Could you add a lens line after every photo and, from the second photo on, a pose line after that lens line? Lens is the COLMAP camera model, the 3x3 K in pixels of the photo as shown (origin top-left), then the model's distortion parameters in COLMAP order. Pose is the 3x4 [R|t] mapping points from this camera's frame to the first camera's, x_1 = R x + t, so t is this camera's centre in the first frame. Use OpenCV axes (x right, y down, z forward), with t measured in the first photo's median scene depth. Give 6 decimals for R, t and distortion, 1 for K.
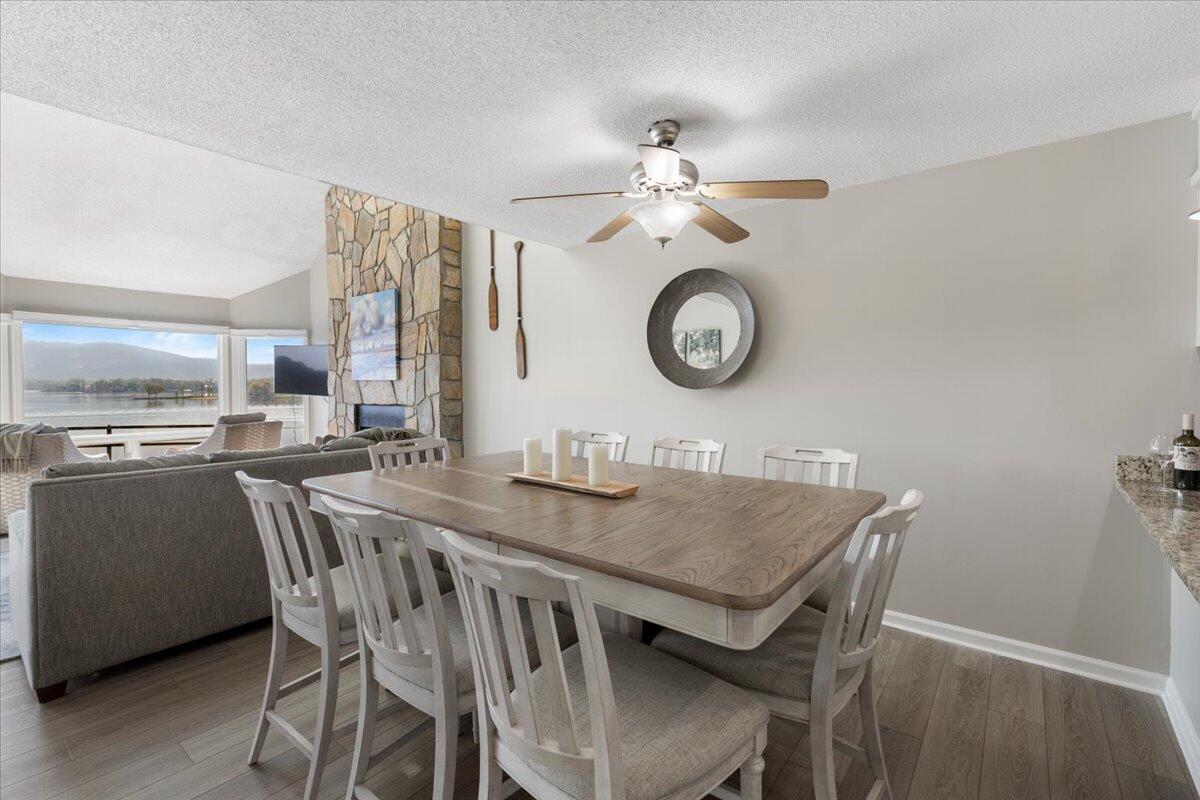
lens RADIAL K [[528.7, 0, 569.6], [0, 528.7, 395.3], [0, 0, 1]] dist [0.012298, 0.000053]
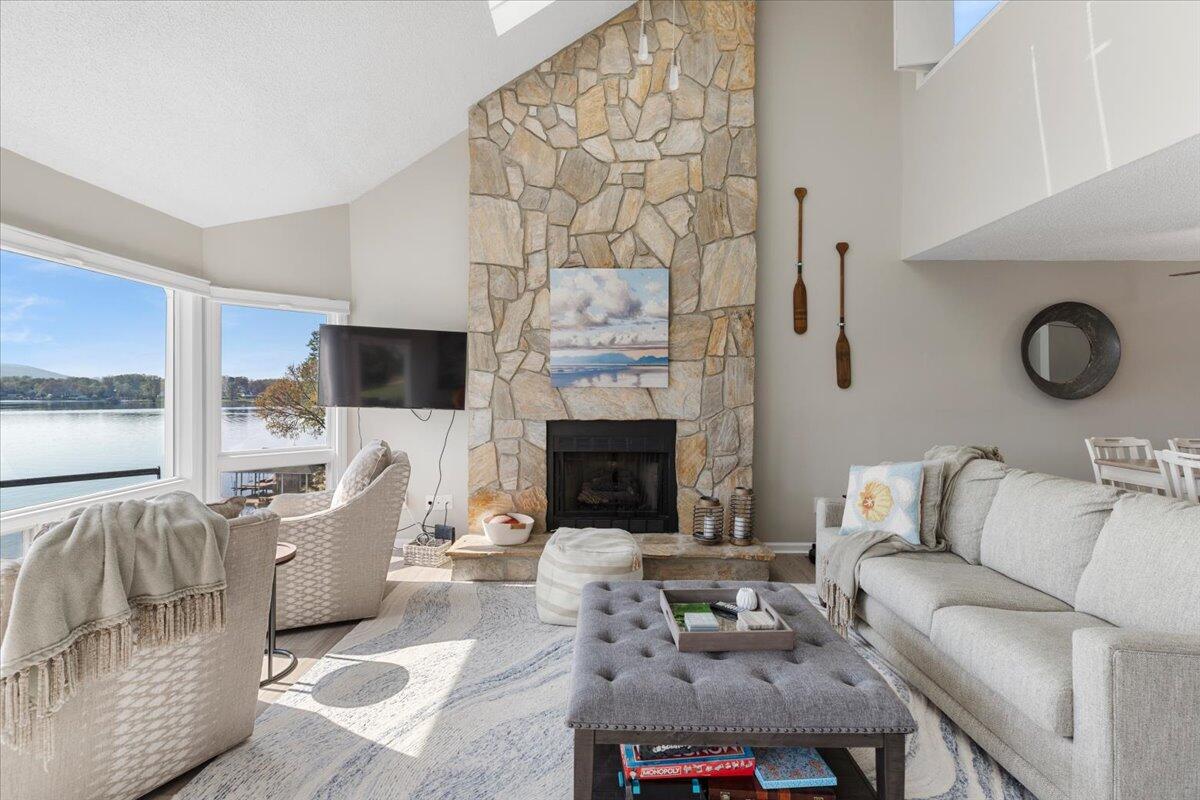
lens RADIAL K [[540.4, 0, 598.9], [0, 540.4, 391.9], [0, 0, 1]] dist [0.007719, -0.000235]
pose [[0.774229, 0.006228, 0.632875, -0.895157], [0.008671, 0.999753, -0.020446, -0.007880], [-0.632846, 0.021318, 0.773984, 0.458017]]
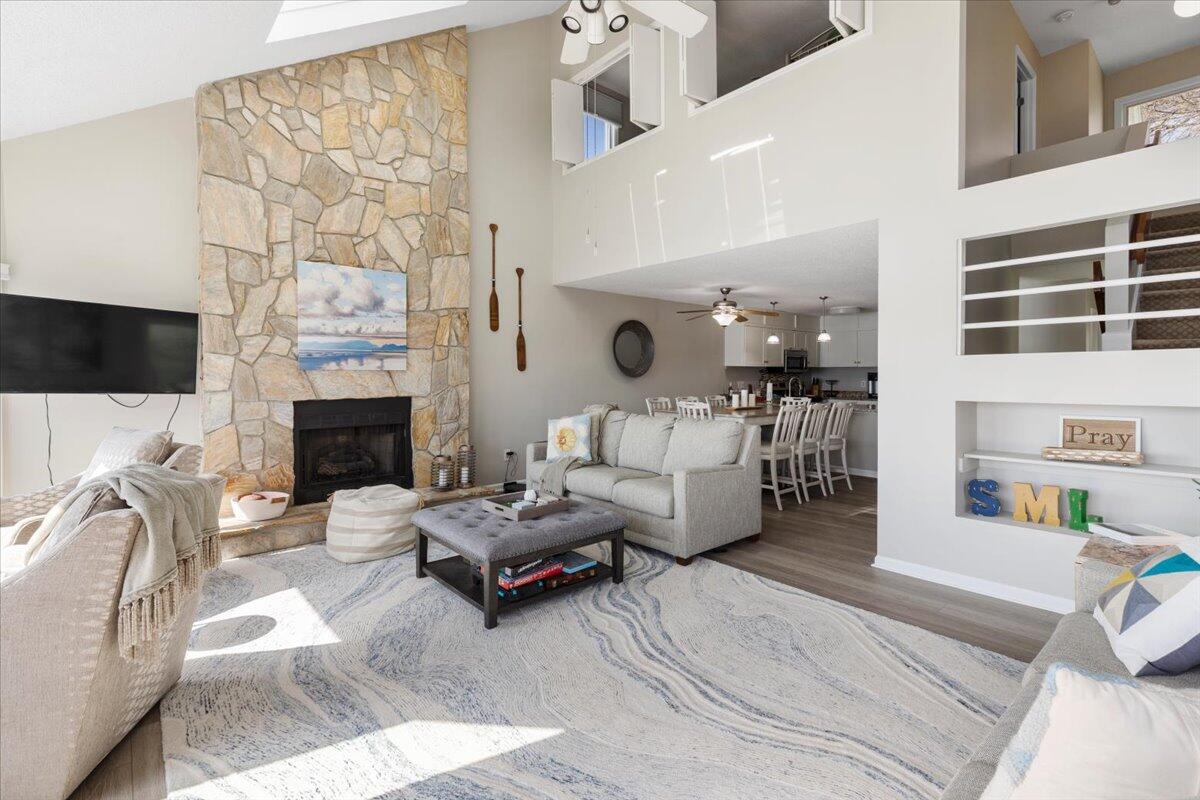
lens RADIAL K [[550.5, 0, 605.0], [0, 550.5, 368.9], [0, 0, 1]] dist [0.008068, -0.000546]
pose [[0.148667, 0.013627, 0.988793, -1.235319], [0.025506, 0.999520, -0.017610, -0.005540], [-0.988558, 0.027838, 0.148248, 0.505678]]
